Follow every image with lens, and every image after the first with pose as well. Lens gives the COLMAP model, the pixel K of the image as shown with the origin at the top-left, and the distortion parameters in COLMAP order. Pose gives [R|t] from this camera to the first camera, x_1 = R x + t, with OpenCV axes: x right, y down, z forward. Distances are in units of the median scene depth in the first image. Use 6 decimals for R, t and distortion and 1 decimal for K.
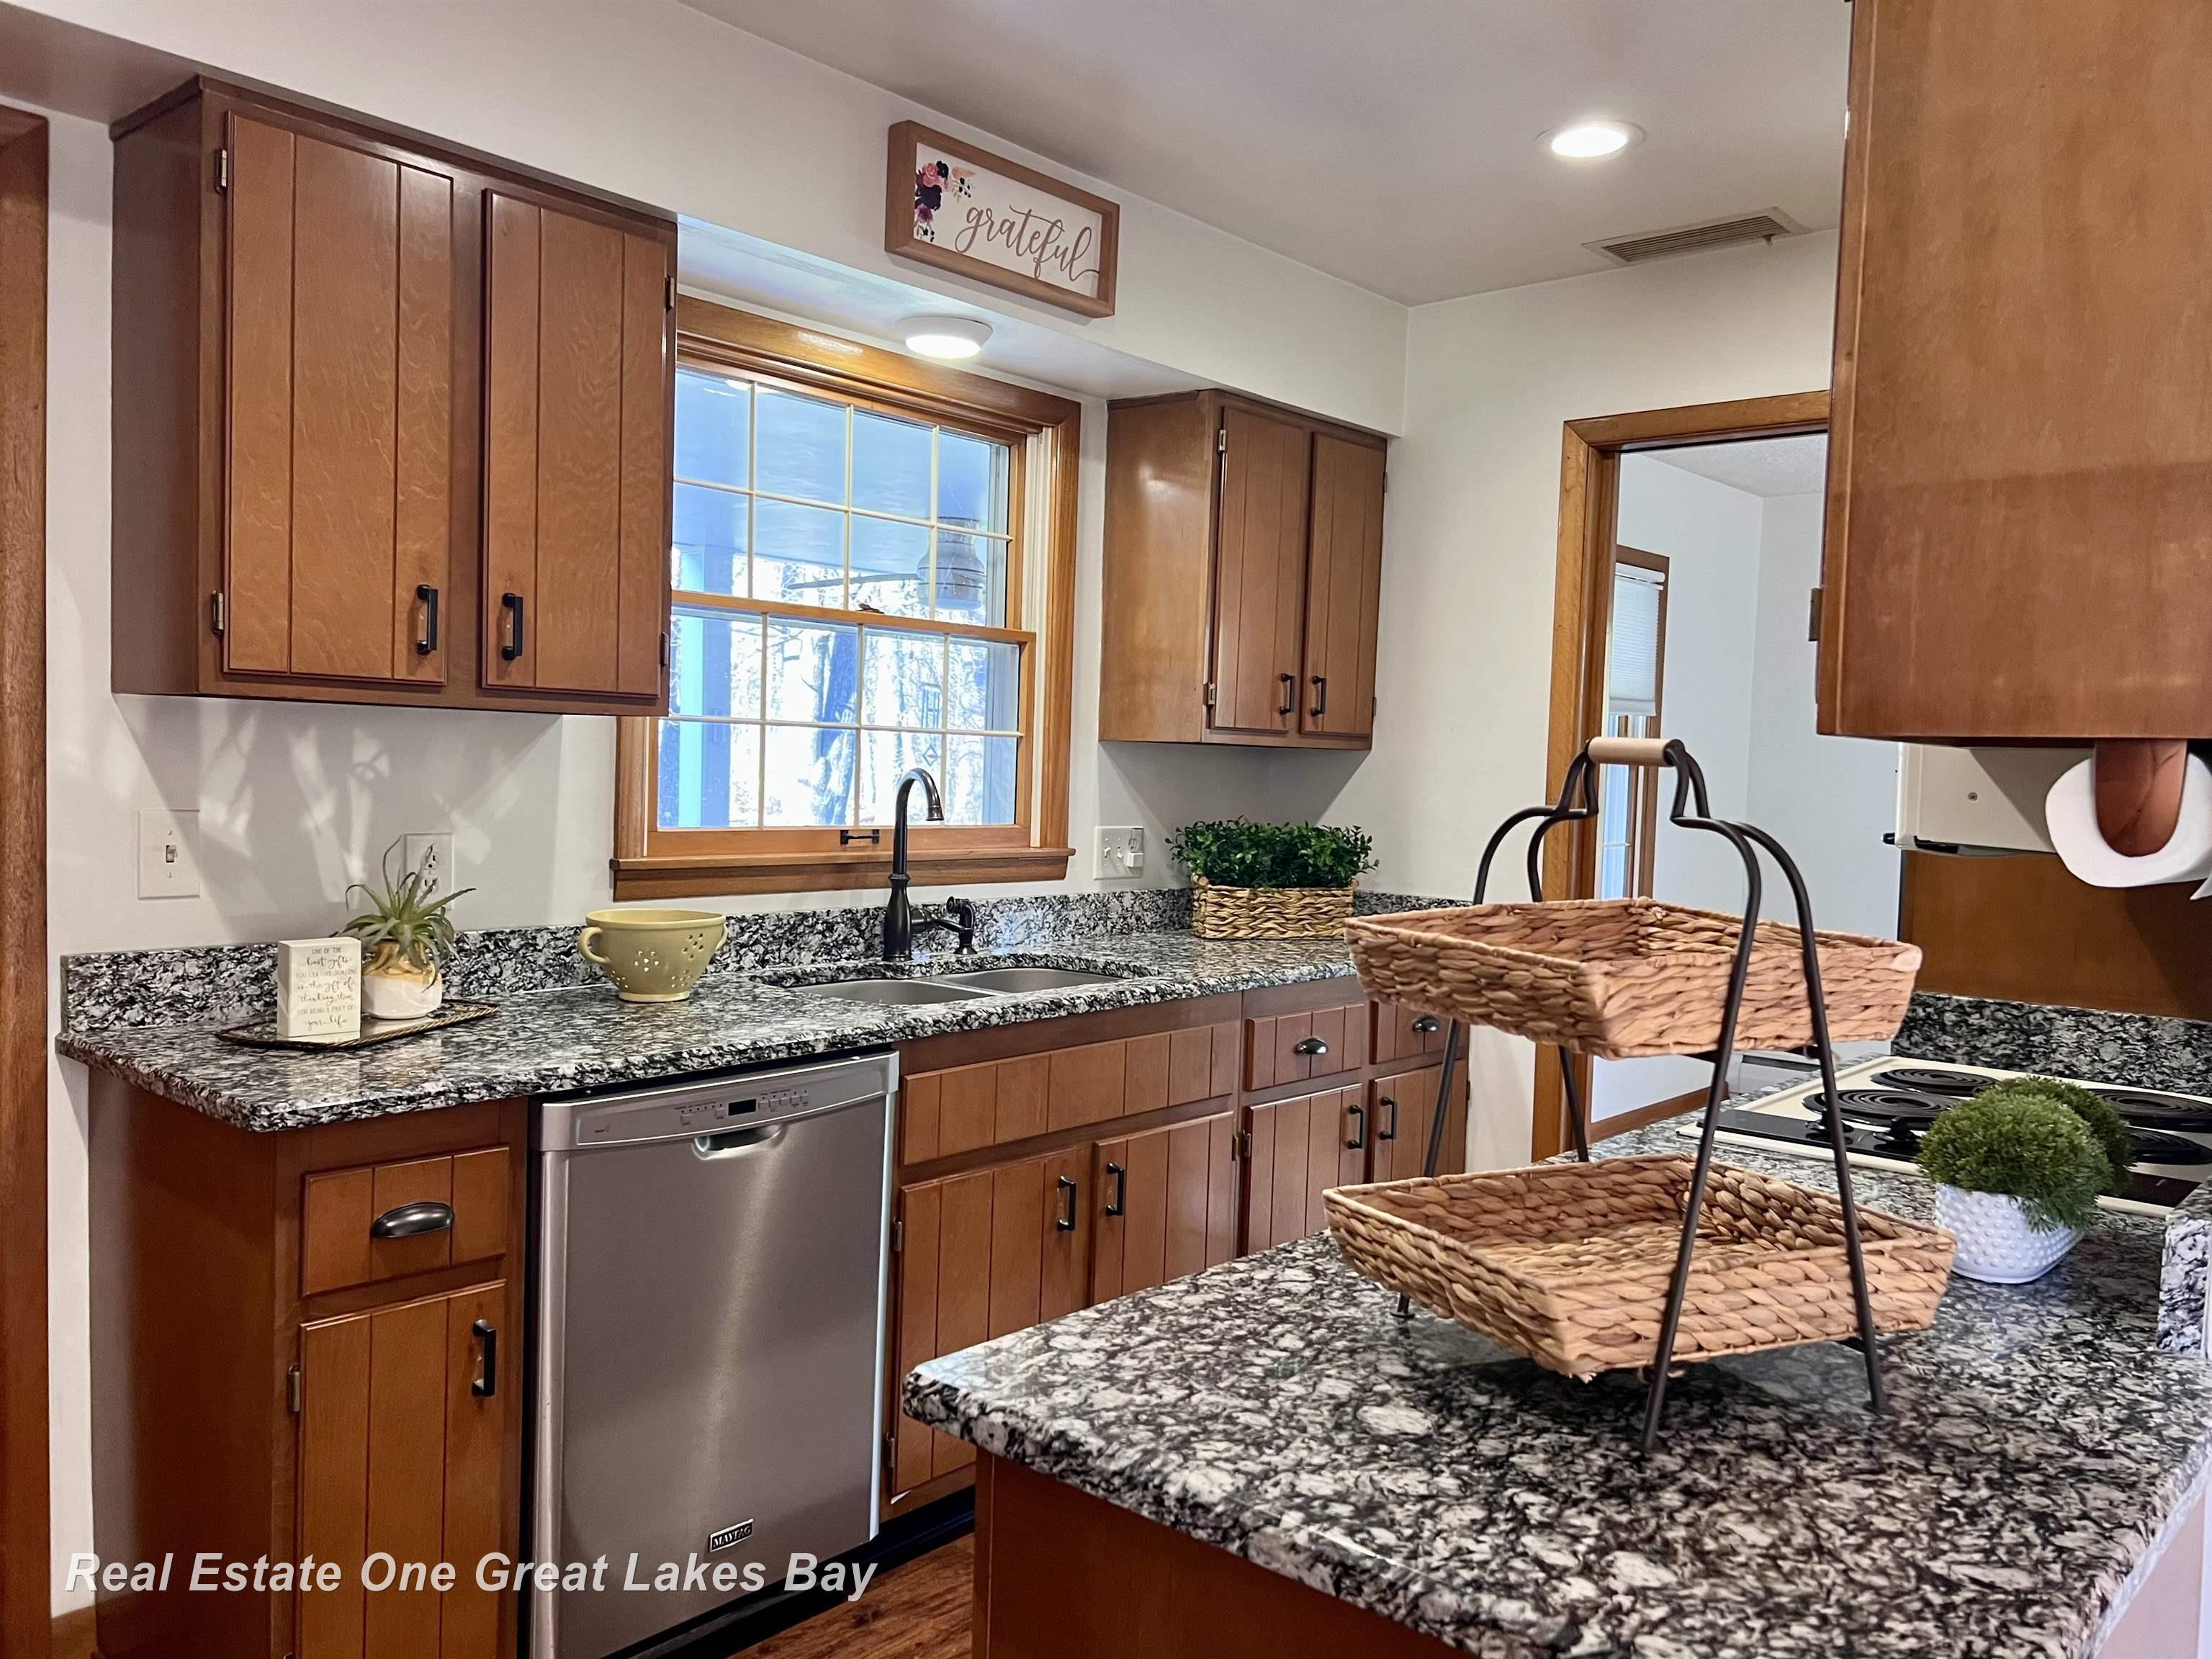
lens RADIAL K [[1685.8, 0, 1144.3], [0, 1685.8, 839.1], [0, 0, 1]] dist [0.042099, -0.047735]
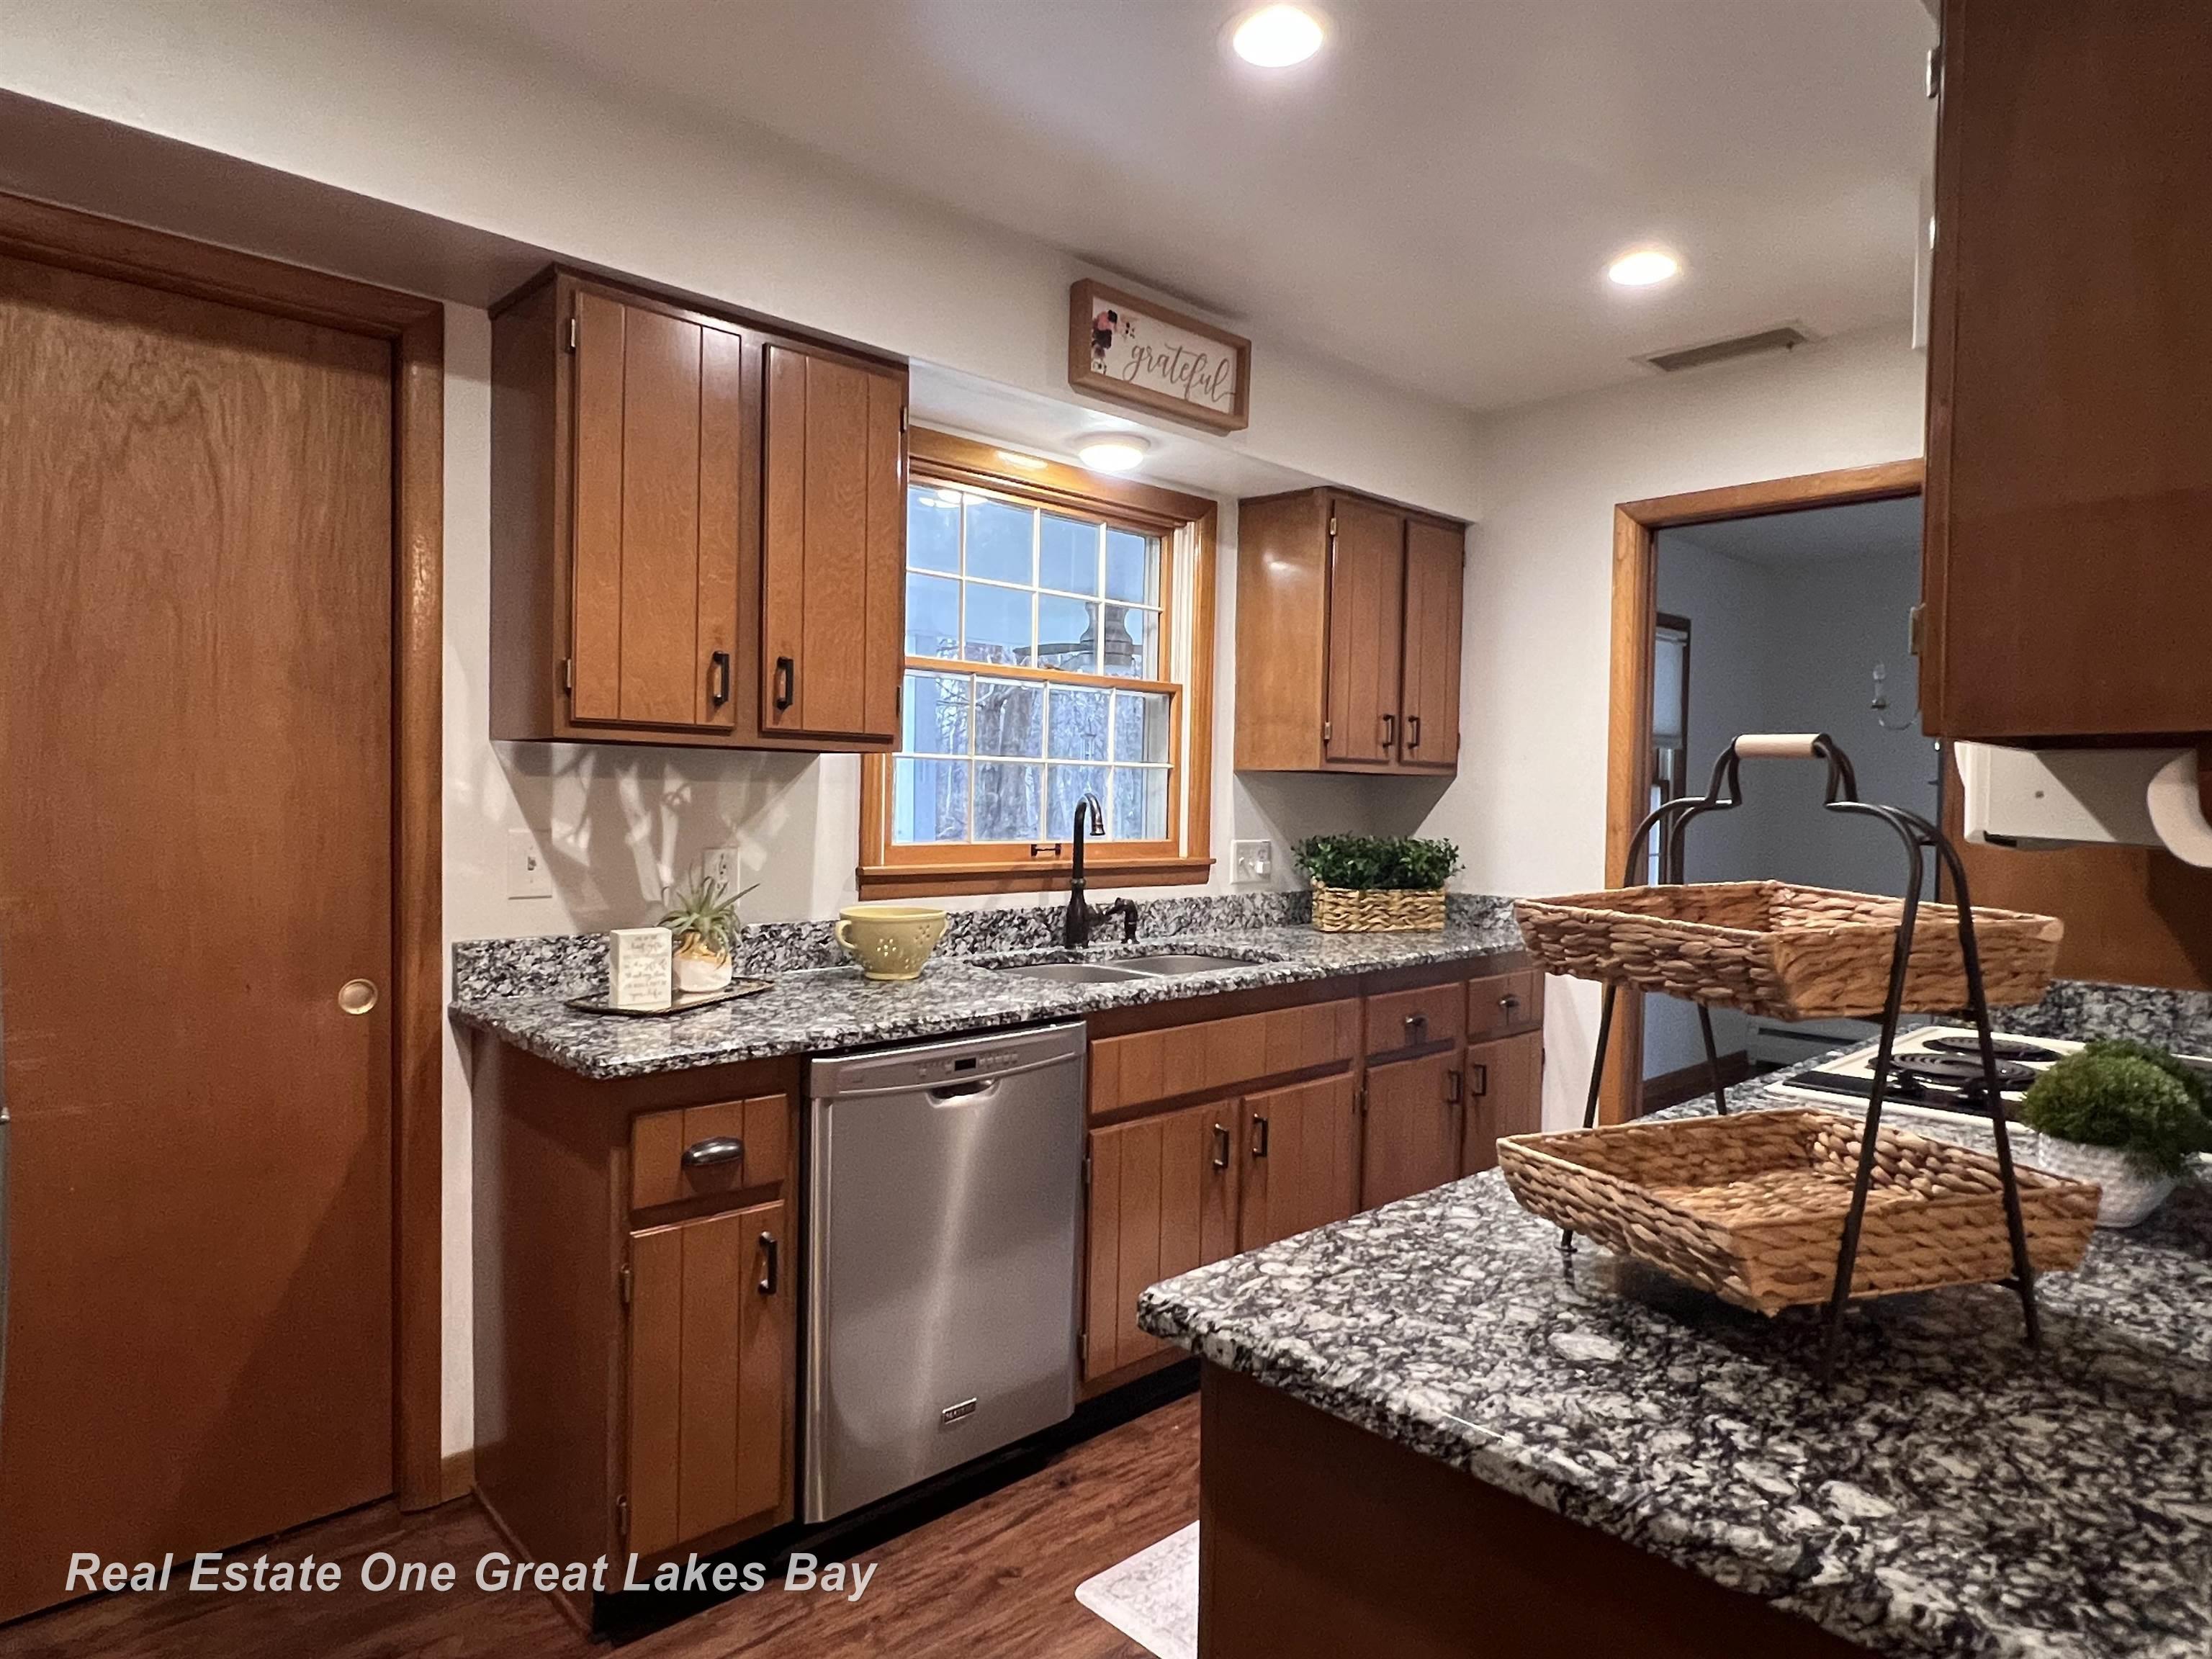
lens RADIAL K [[1313.4, 0, 1110.7], [0, 1313.4, 828.9], [0, 0, 1]] dist [-0.009611, 0.003626]
pose [[0.994962, -0.011141, -0.099630, -0.035767], [0.008735, 0.999660, -0.024548, 0.011064], [0.099870, 0.023554, 0.994722, 0.053514]]
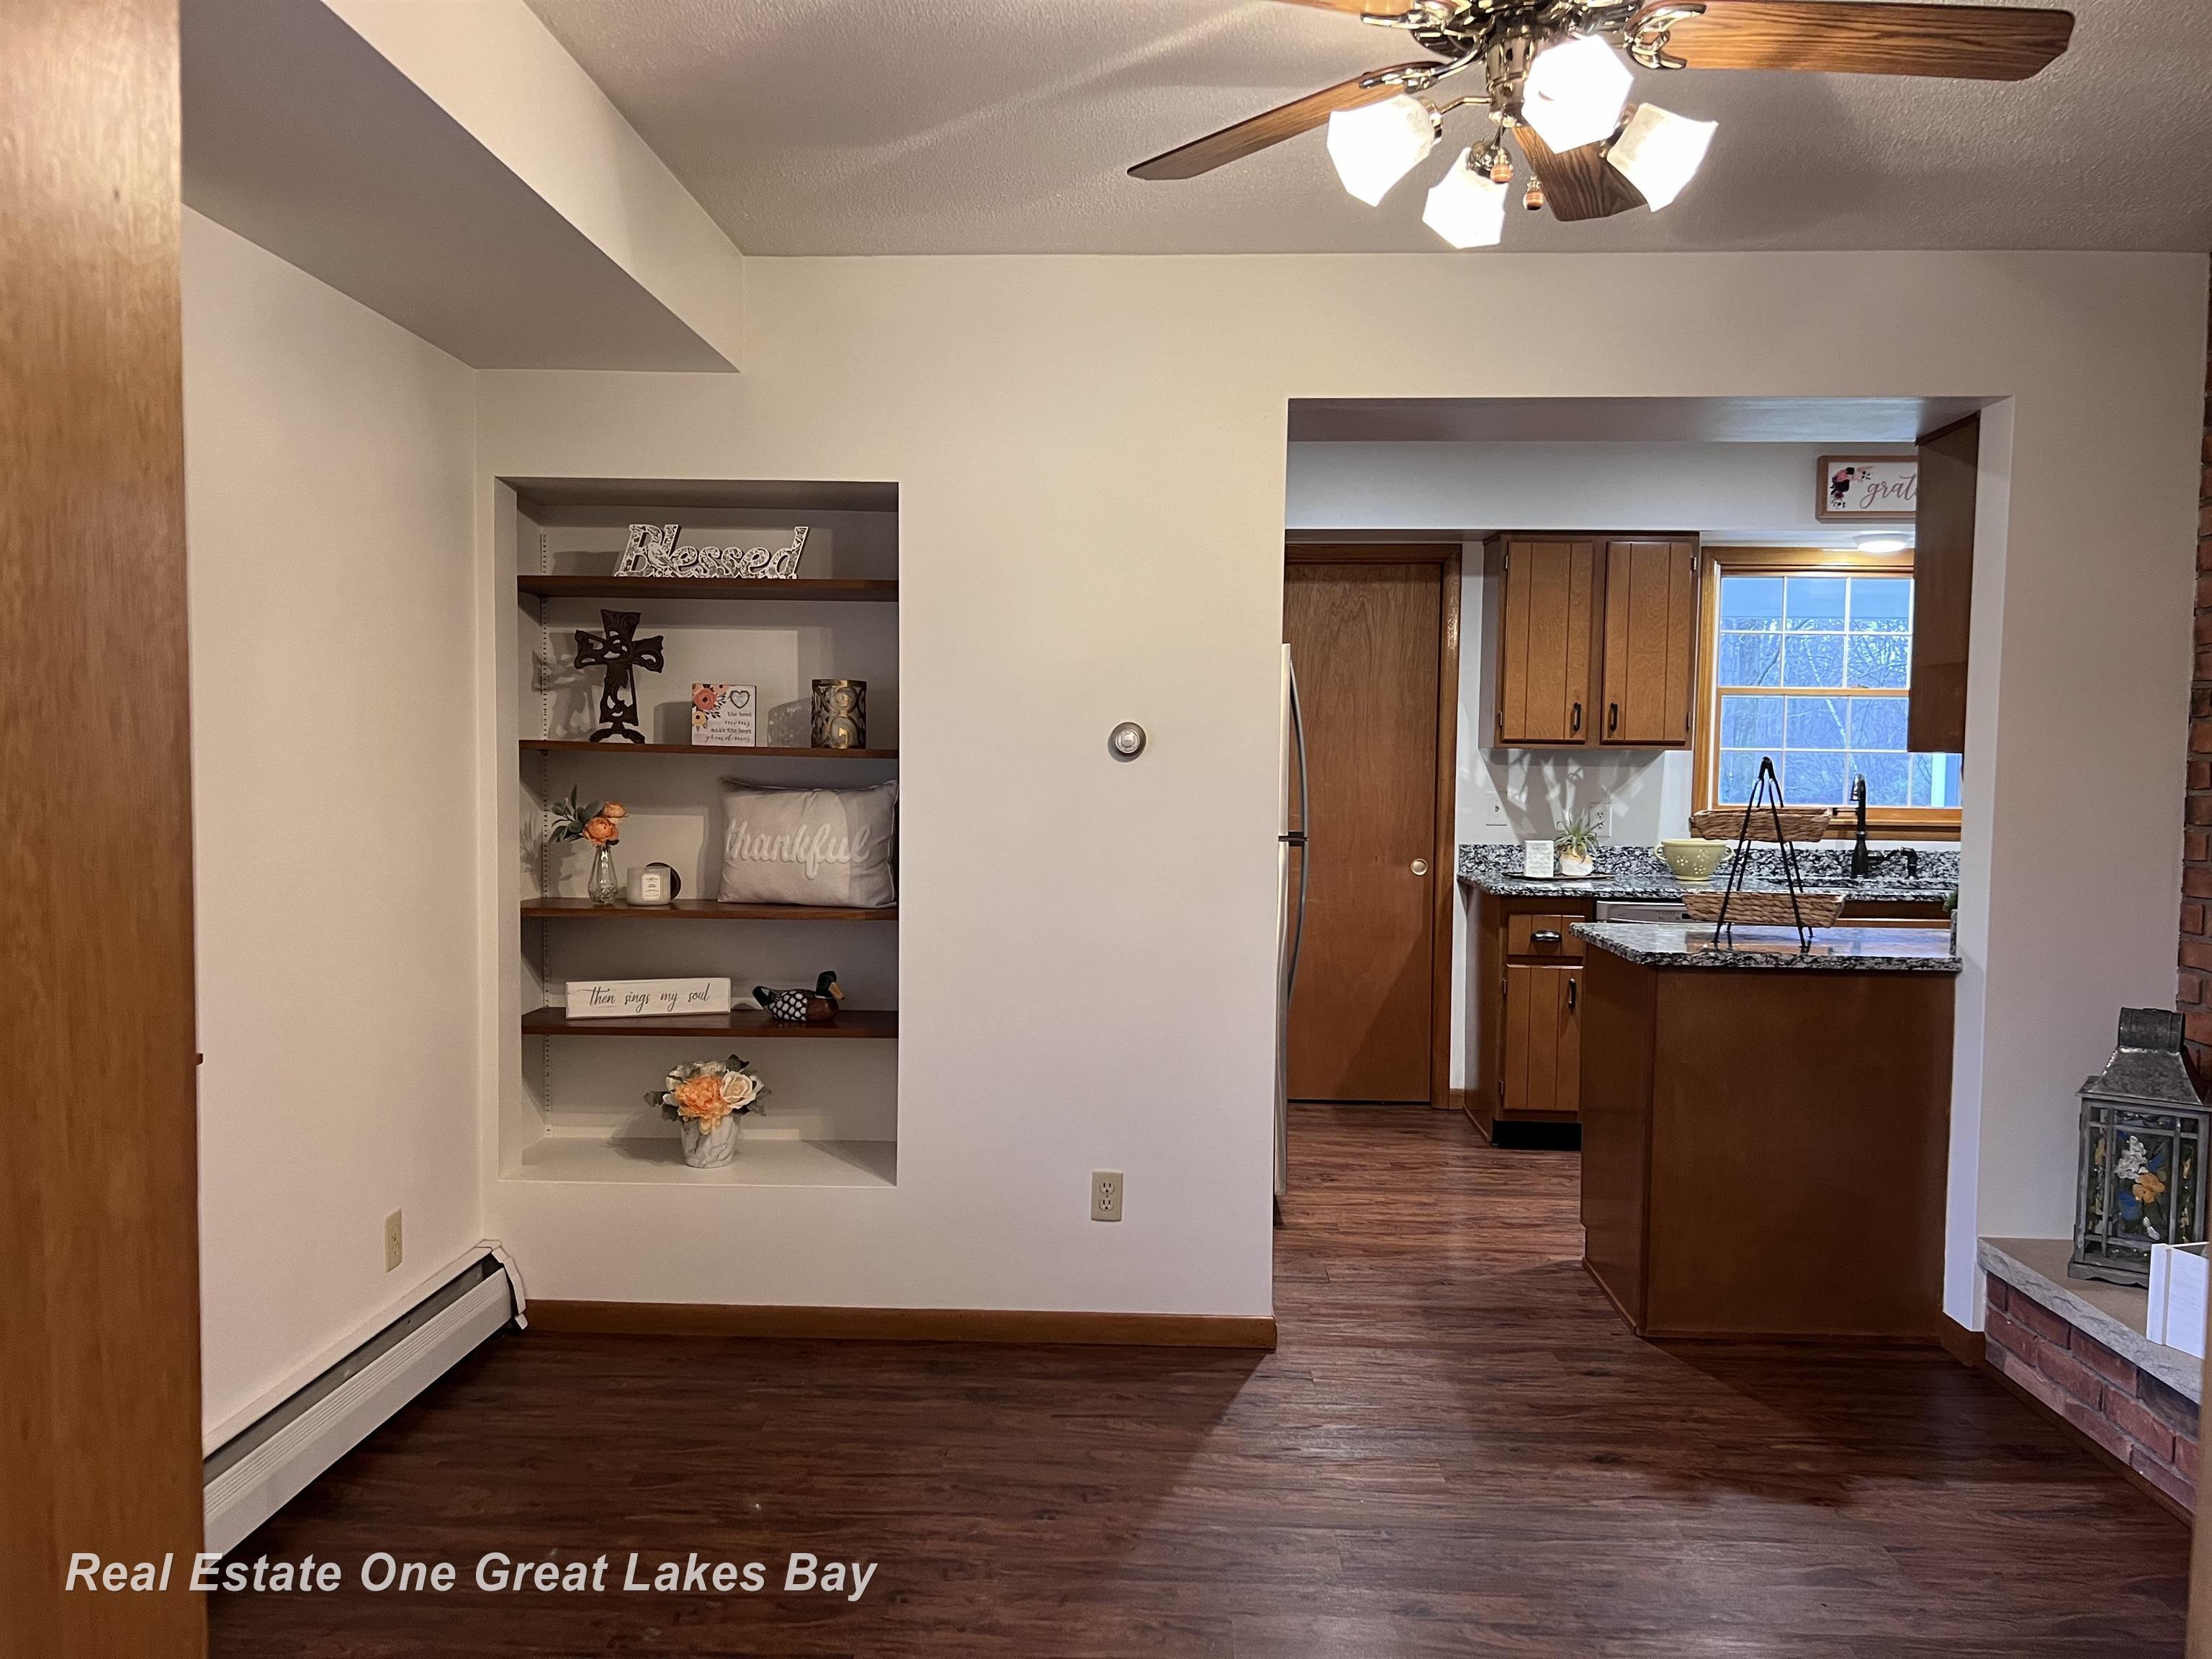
lens RADIAL K [[1685.8, 0, 1103.5], [0, 1685.8, 838.3], [0, 0, 1]] dist [0.042099, -0.047735]
pose [[0.627845, 0.020148, -0.778077, 1.138763], [-0.030156, 0.999544, 0.001550, 0.073369], [0.777754, 0.022490, 0.628166, -1.175626]]
